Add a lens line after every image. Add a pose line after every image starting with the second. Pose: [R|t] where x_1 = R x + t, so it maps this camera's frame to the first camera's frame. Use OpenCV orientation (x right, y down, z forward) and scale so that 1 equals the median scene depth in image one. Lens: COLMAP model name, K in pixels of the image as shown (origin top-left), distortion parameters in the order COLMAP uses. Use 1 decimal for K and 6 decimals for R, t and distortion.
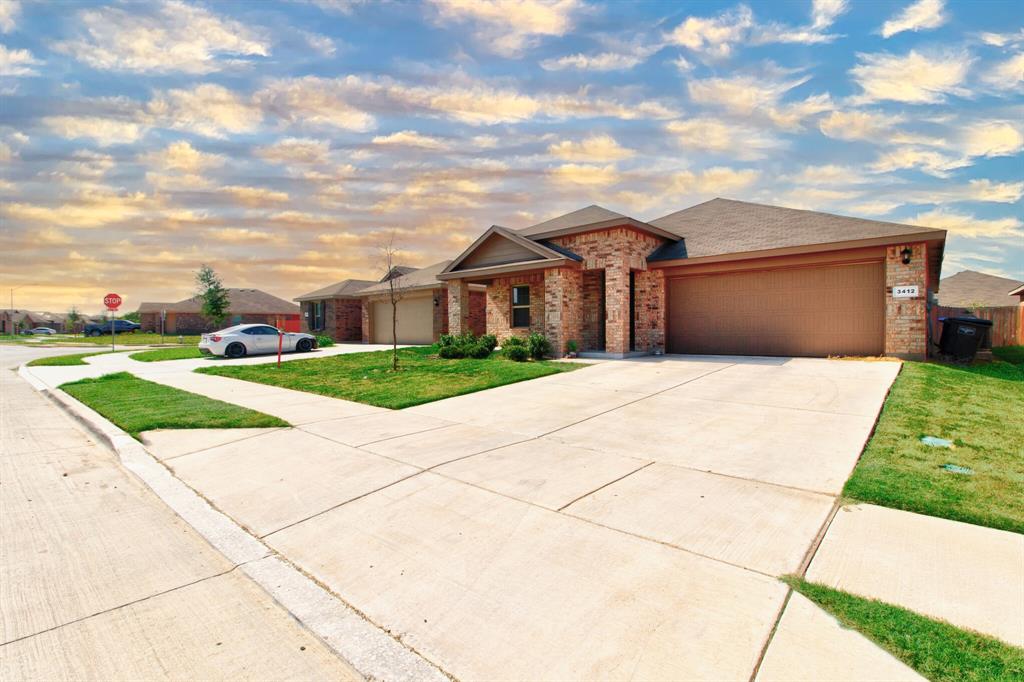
lens RADIAL K [[470.9, 0, 514.3], [0, 470.9, 340.6], [0, 0, 1]] dist [0.000552, 0.000205]
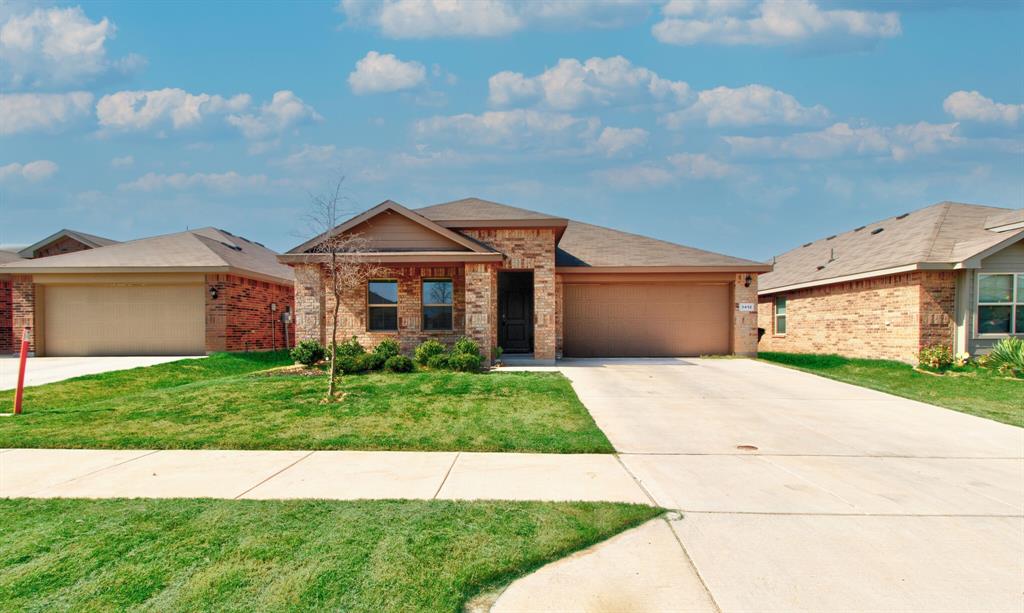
lens RADIAL K [[471.2, 0, 510.6], [0, 471.2, 339.2], [0, 0, 1]] dist [-0.000508, -0.000261]
pose [[0.759870, -0.006759, 0.650040, -0.444351], [0.010787, 0.999939, -0.002212, -0.011799], [-0.649986, 0.008692, 0.759897, 0.310256]]
